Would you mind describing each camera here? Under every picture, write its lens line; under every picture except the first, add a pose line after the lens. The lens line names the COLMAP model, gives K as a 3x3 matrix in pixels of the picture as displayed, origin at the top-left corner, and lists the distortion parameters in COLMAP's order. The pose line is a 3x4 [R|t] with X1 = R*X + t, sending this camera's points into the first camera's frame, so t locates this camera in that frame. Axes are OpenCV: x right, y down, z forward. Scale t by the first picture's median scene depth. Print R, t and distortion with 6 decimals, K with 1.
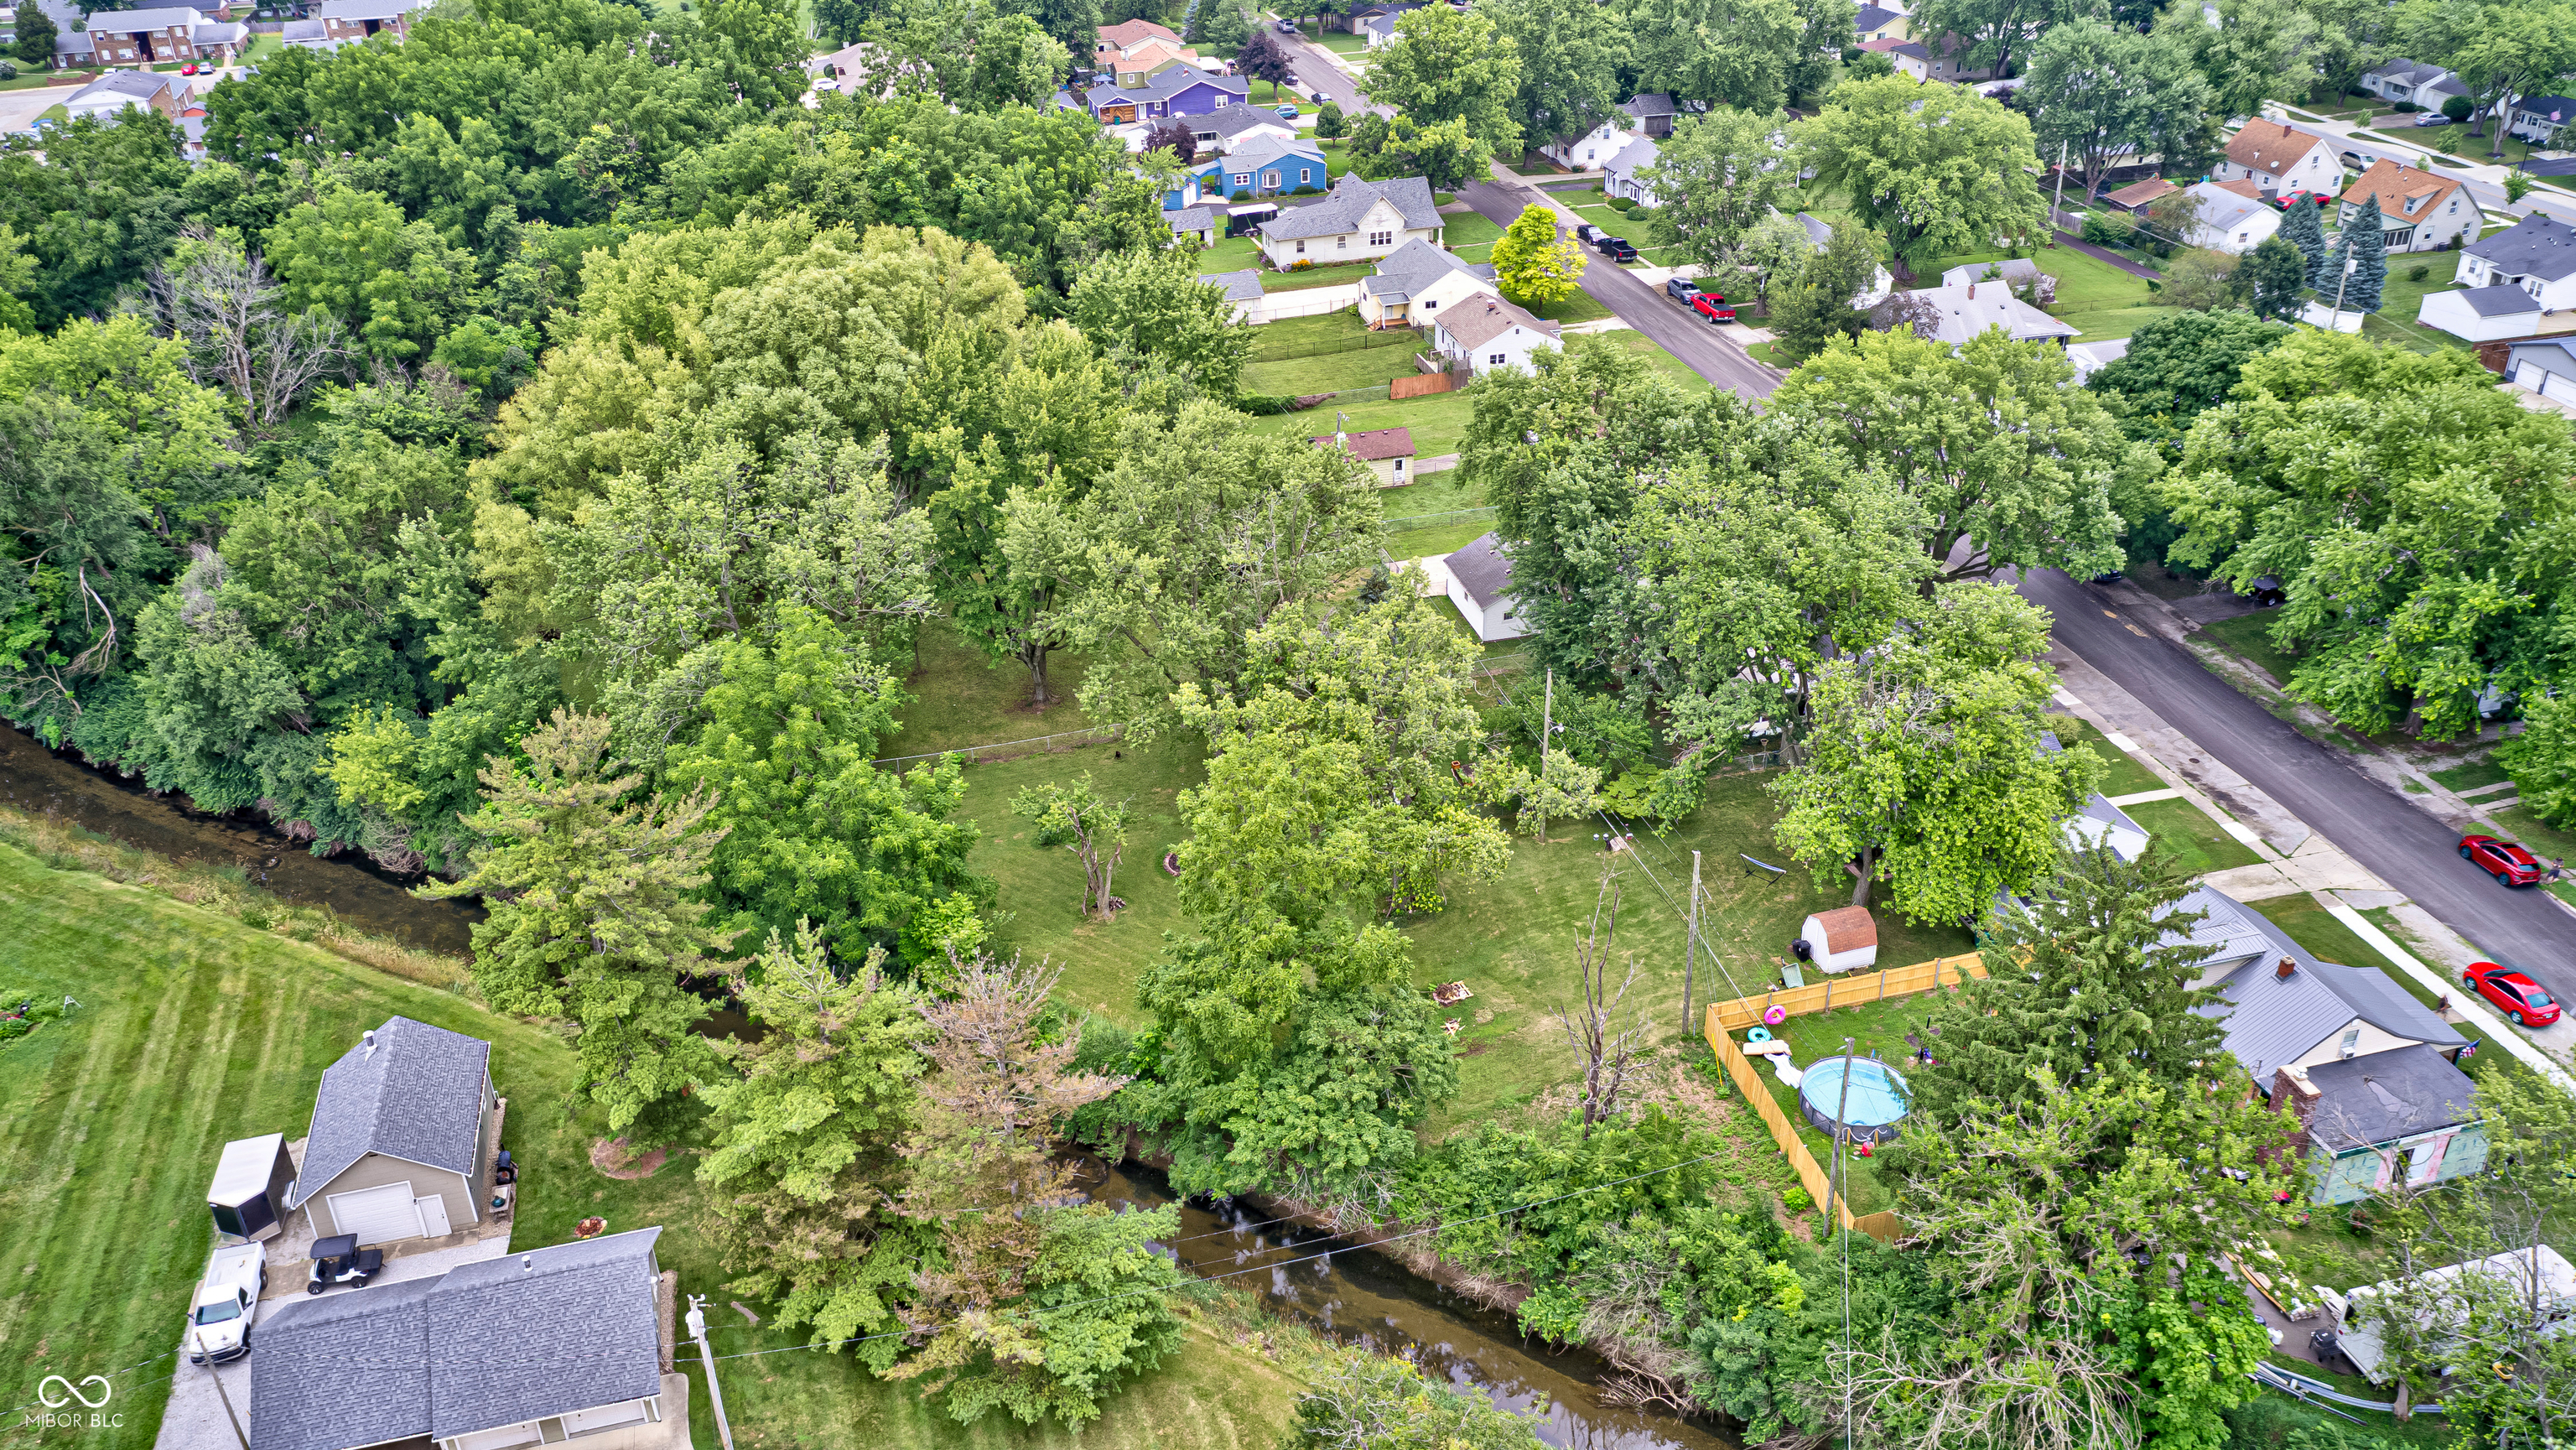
lens RADIAL K [[1993.4, 0, 1288.0], [0, 1993.4, 725.0], [0, 0, 1]] dist [-0.001724, -0.007627]
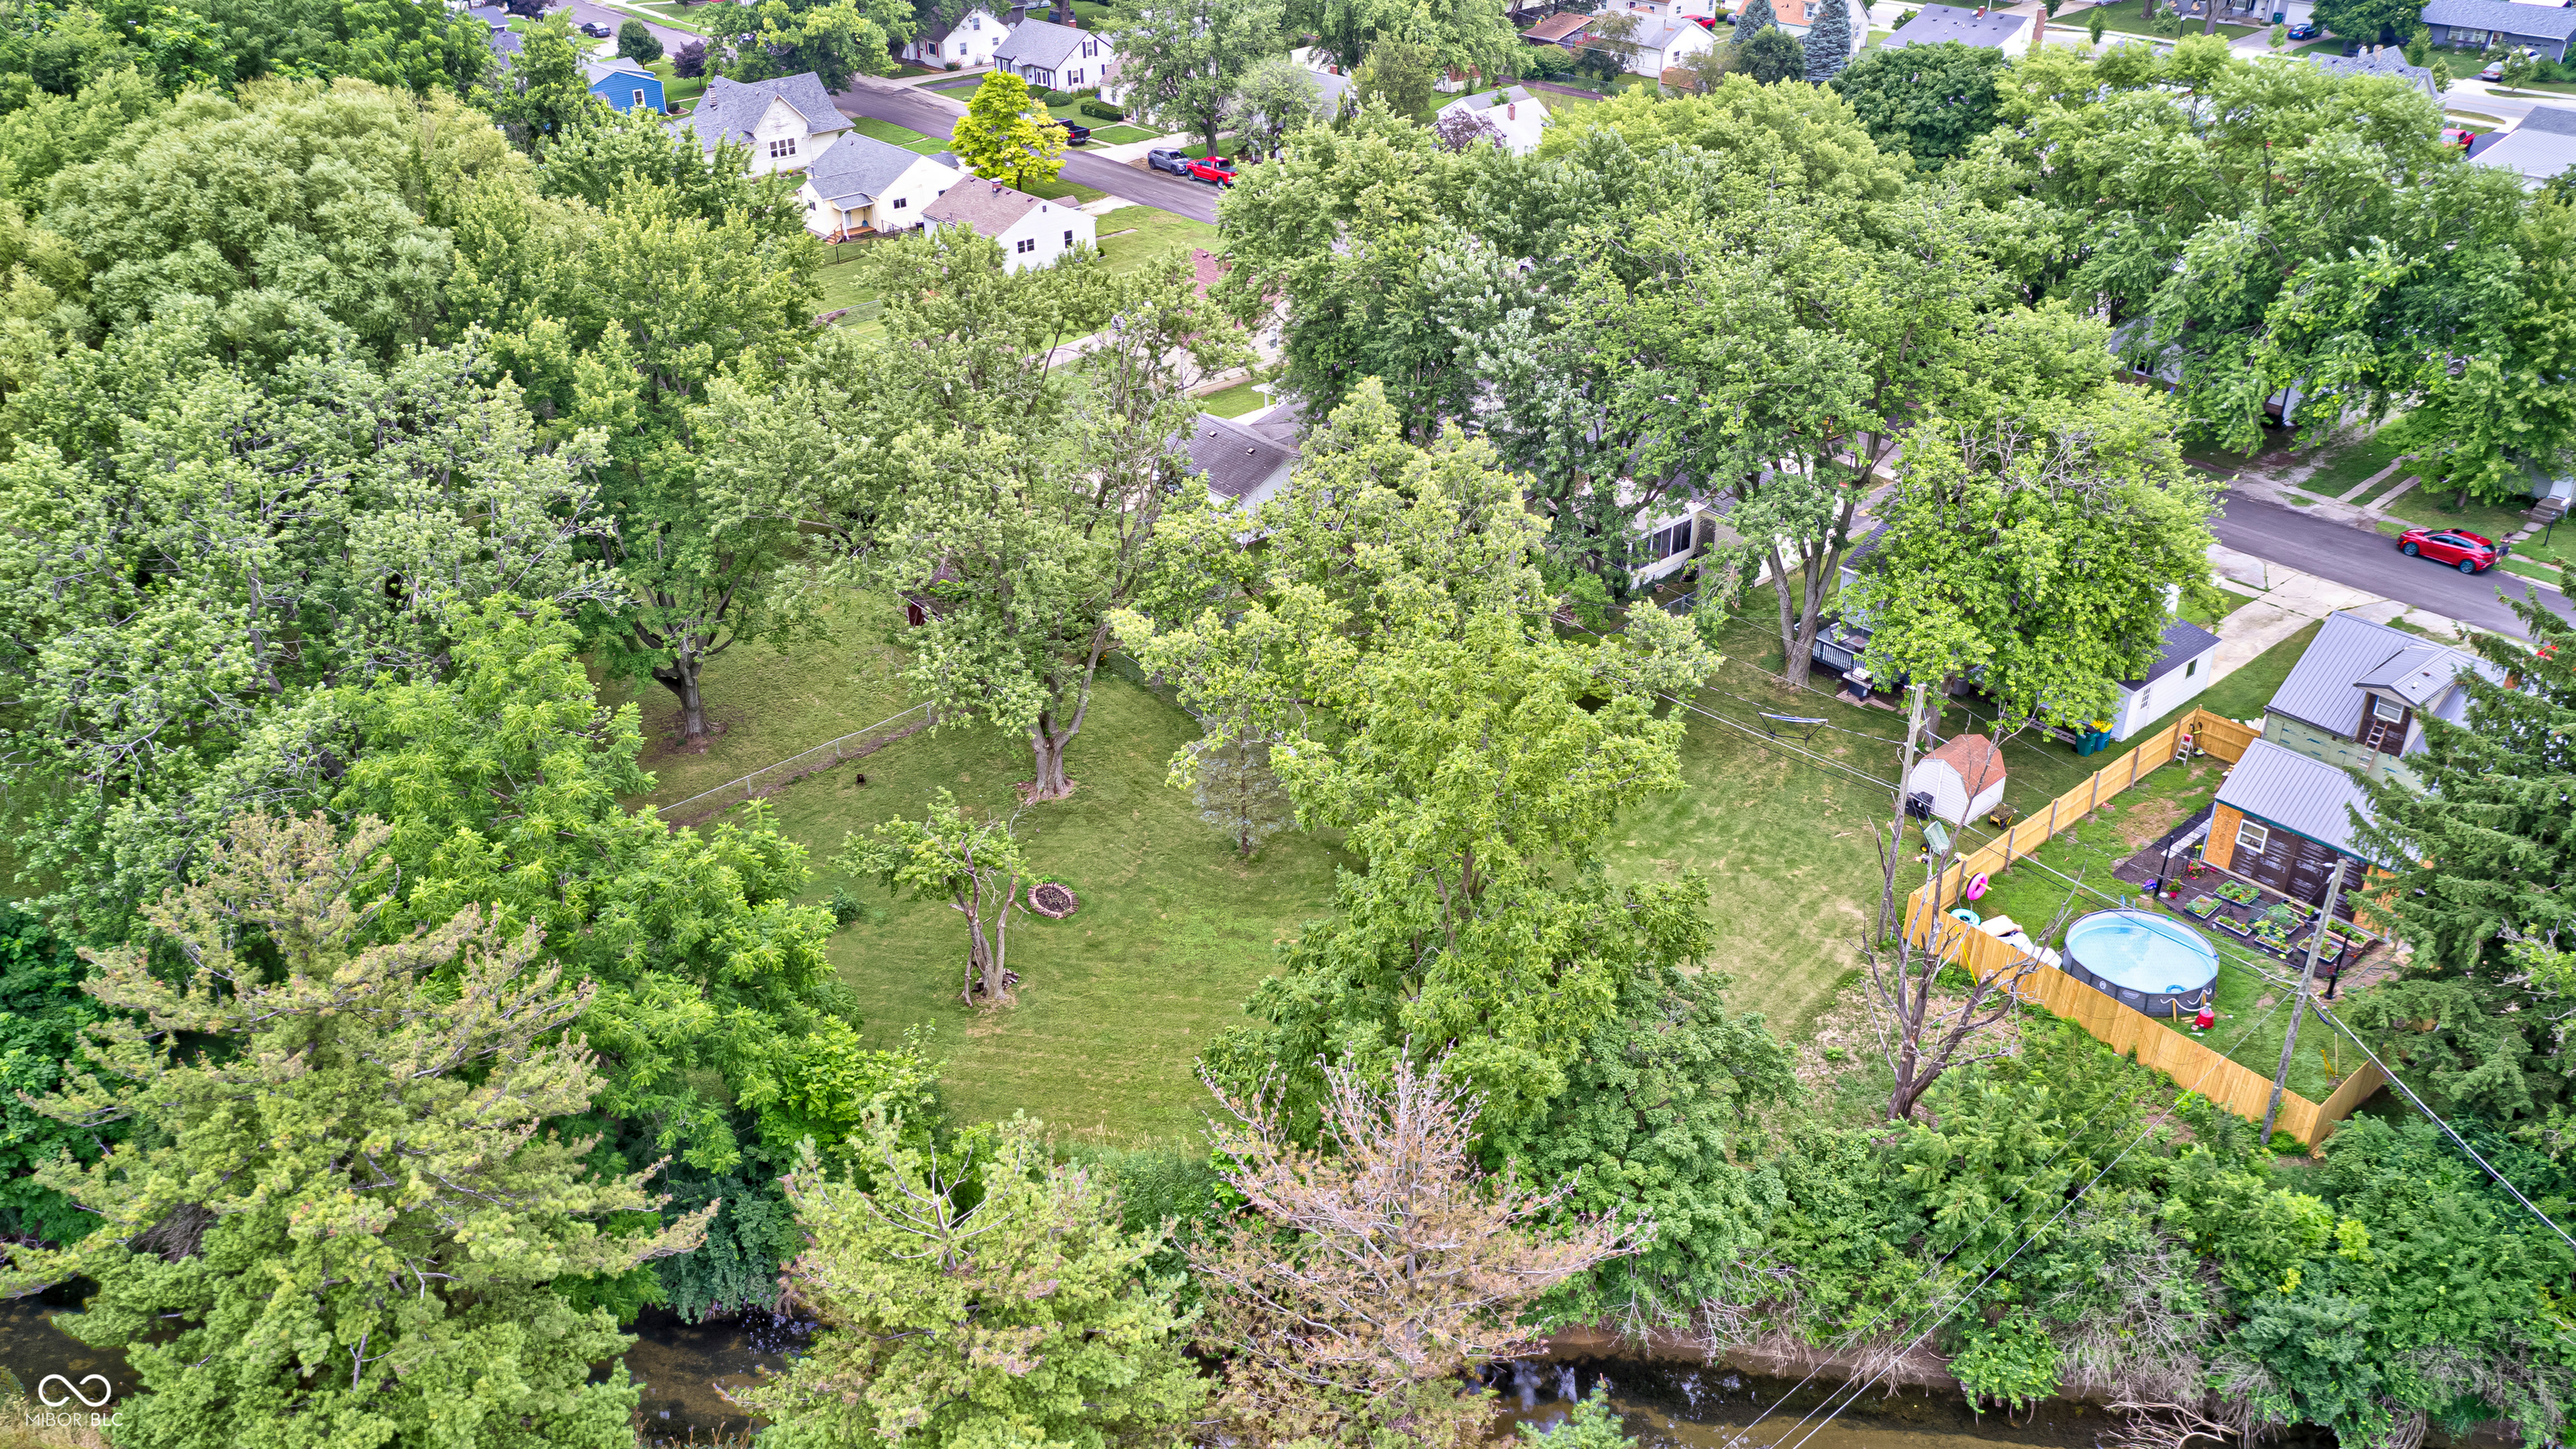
lens RADIAL K [[1993.3, 0, 1288.0], [0, 1993.3, 724.5], [0, 0, 1]] dist [-0.001724, -0.007627]
pose [[0.904778, -0.206064, 0.372712, -0.216836], [0.209102, 0.977345, 0.032745, 0.004987], [-0.371016, 0.048308, 0.927369, 0.327200]]
